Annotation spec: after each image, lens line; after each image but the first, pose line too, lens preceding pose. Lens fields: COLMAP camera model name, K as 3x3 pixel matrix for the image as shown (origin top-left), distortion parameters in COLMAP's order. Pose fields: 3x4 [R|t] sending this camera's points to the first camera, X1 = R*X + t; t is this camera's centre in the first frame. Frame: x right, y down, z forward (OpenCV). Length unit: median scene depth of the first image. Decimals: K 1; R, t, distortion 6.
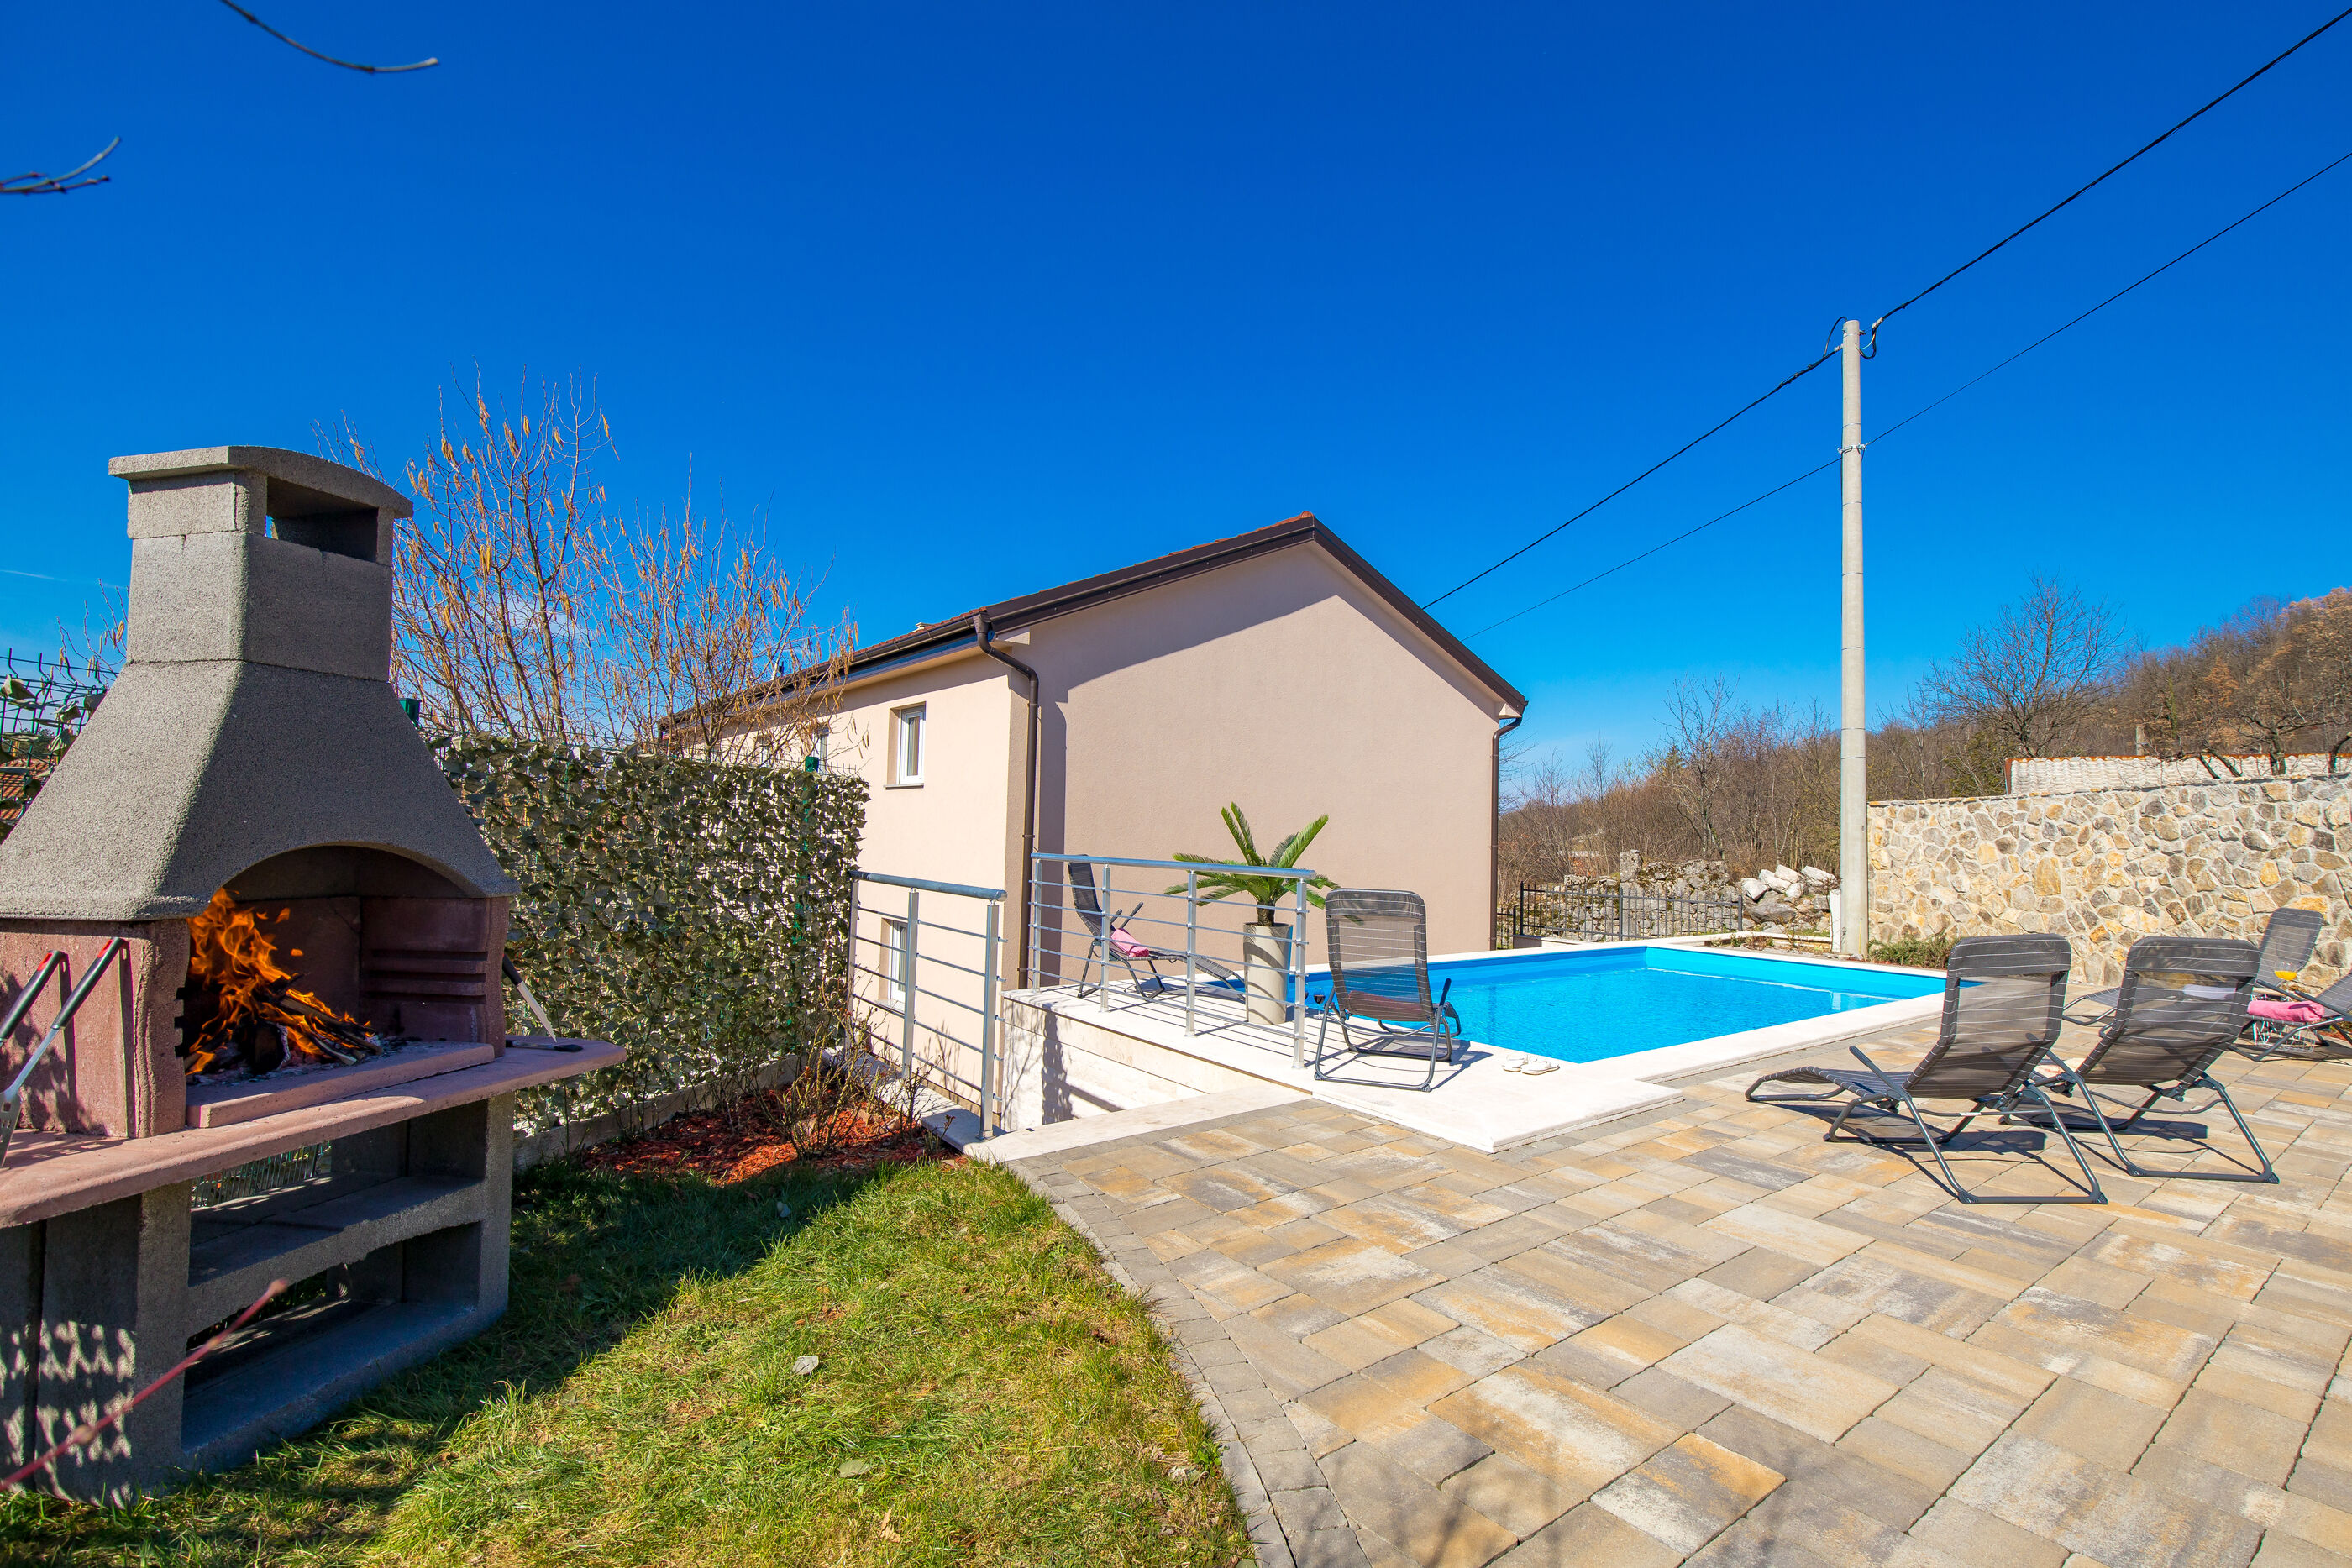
lens RADIAL K [[1055.9, 0, 1191.2], [0, 1055.9, 788.2], [0, 0, 1]] dist [0.007934, -0.002144]
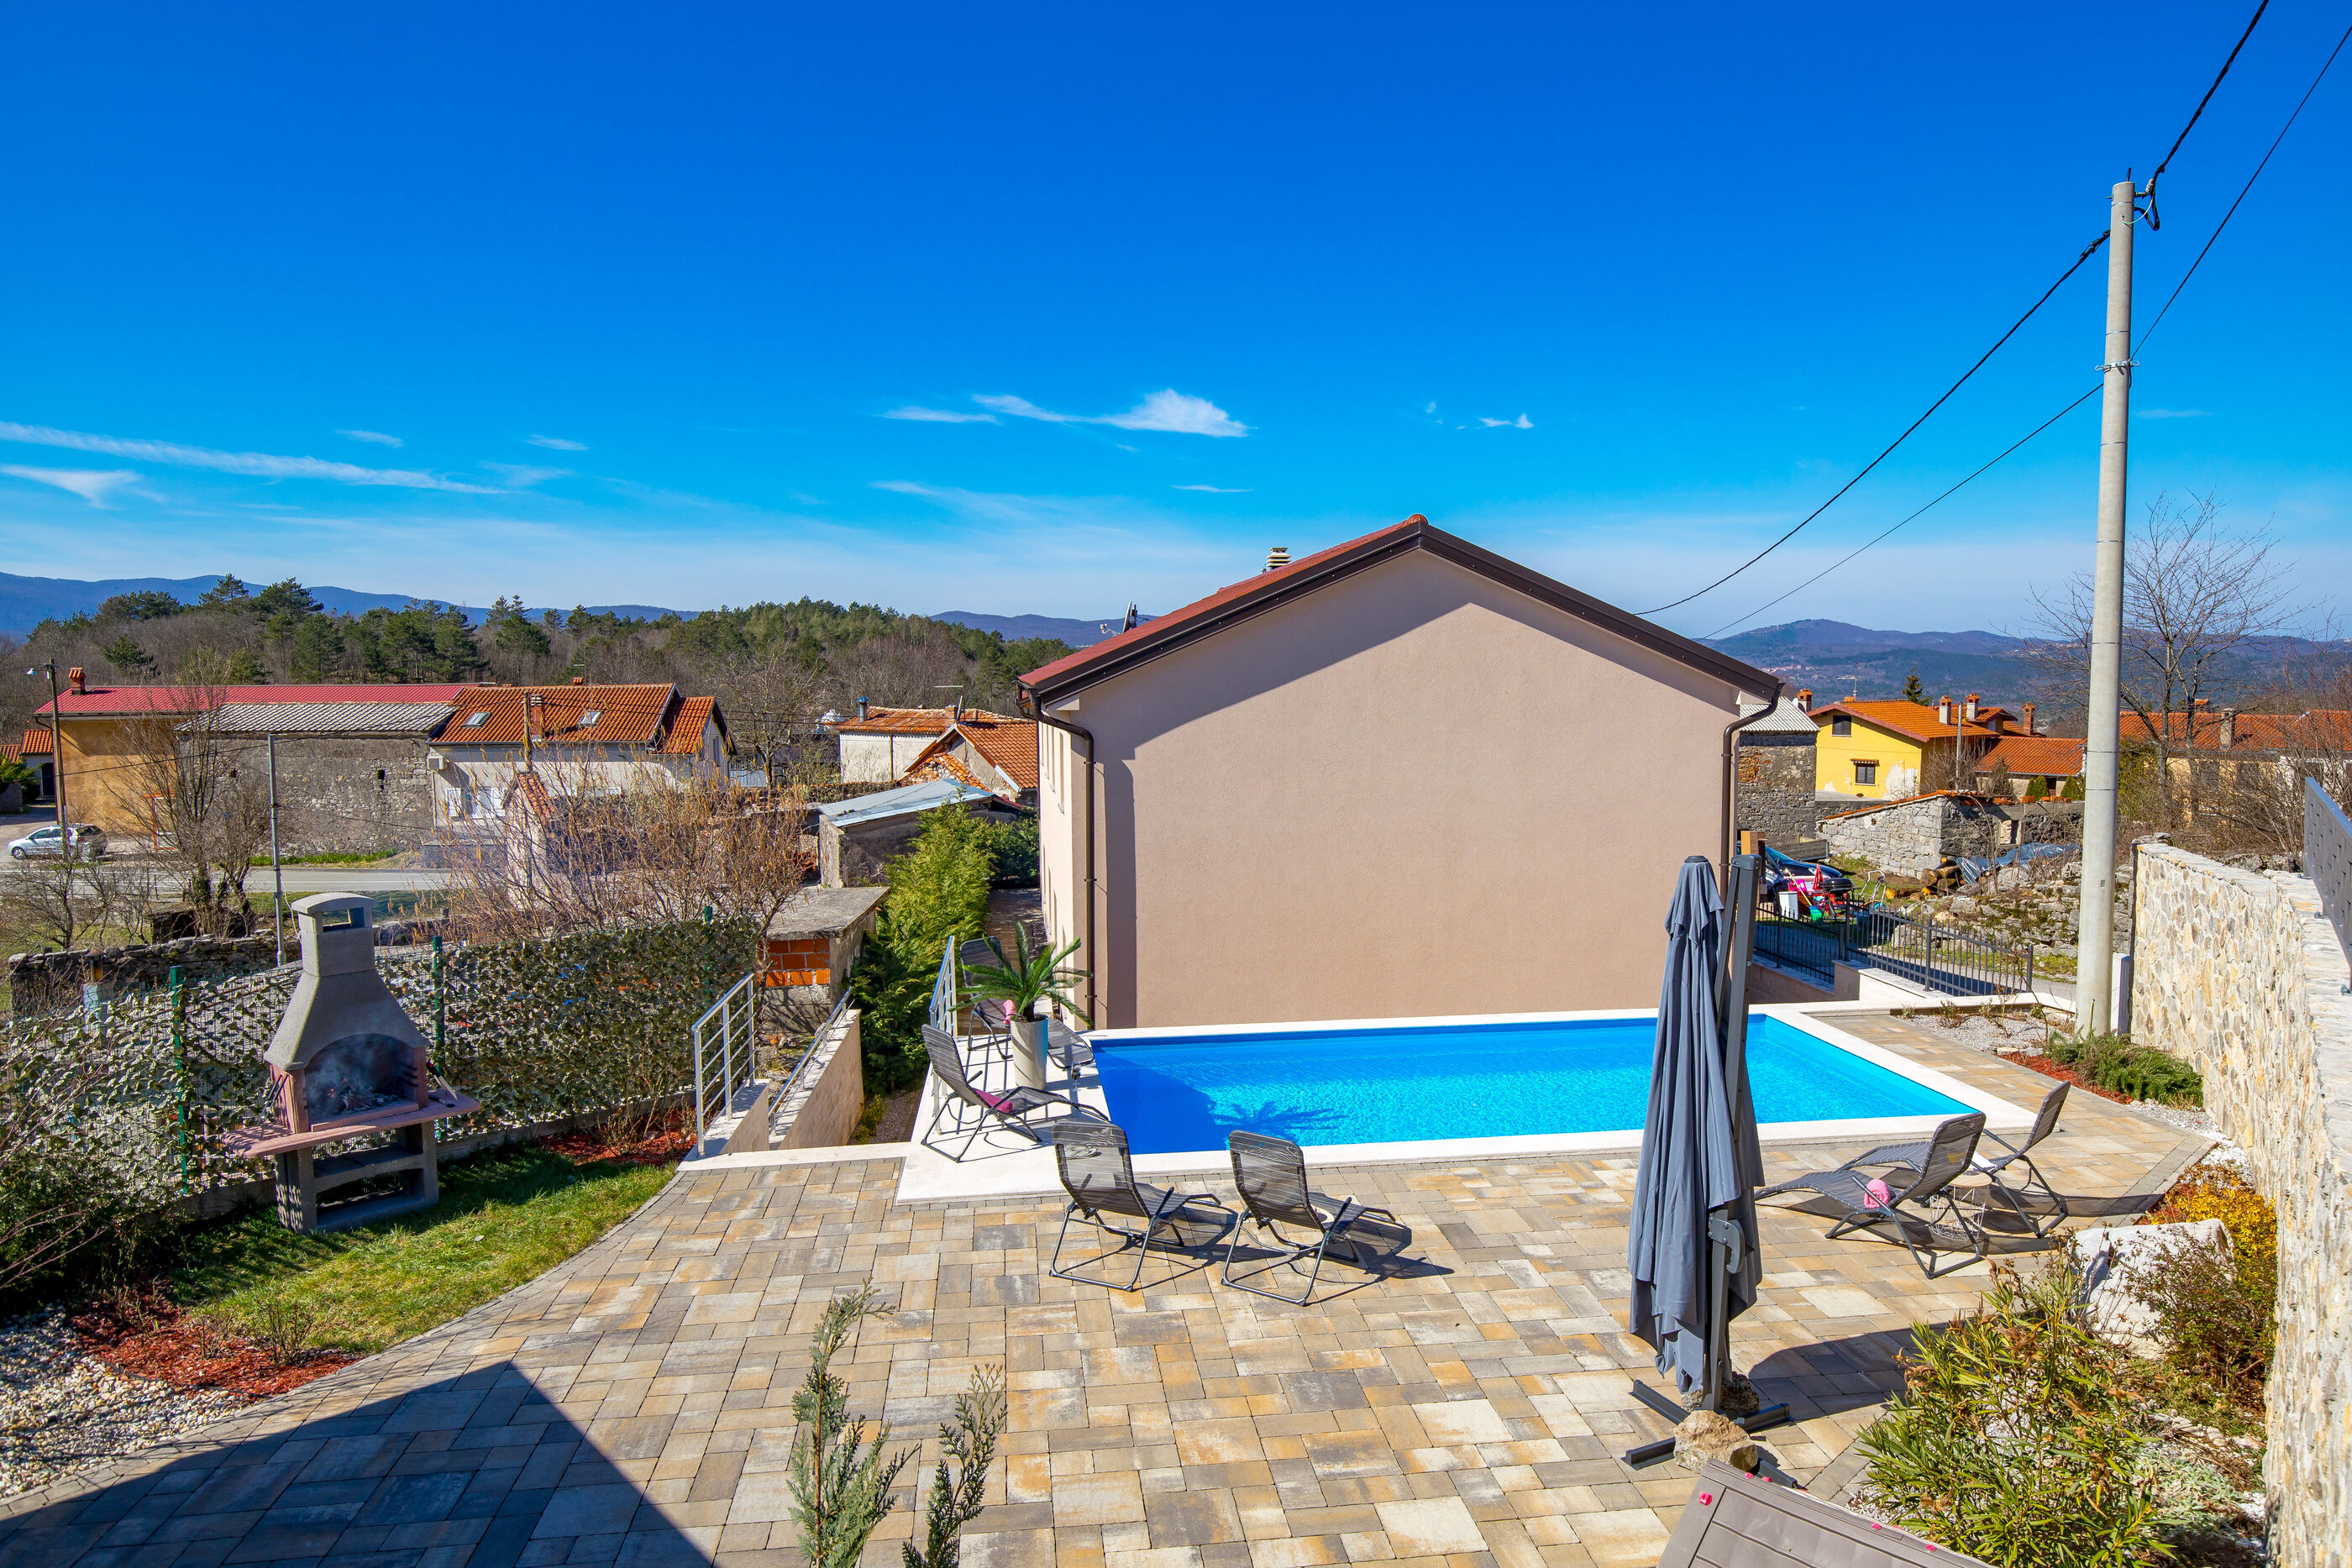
lens RADIAL K [[1481.4, 0, 1181.7], [0, 1481.4, 770.6], [0, 0, 1]] dist [0.002432, 0.000488]
pose [[0.862185, 0.002945, -0.506585, 0.731913], [0.051479, 0.994297, 0.093396, -0.213299], [0.503971, -0.106603, 0.857117, -0.285259]]
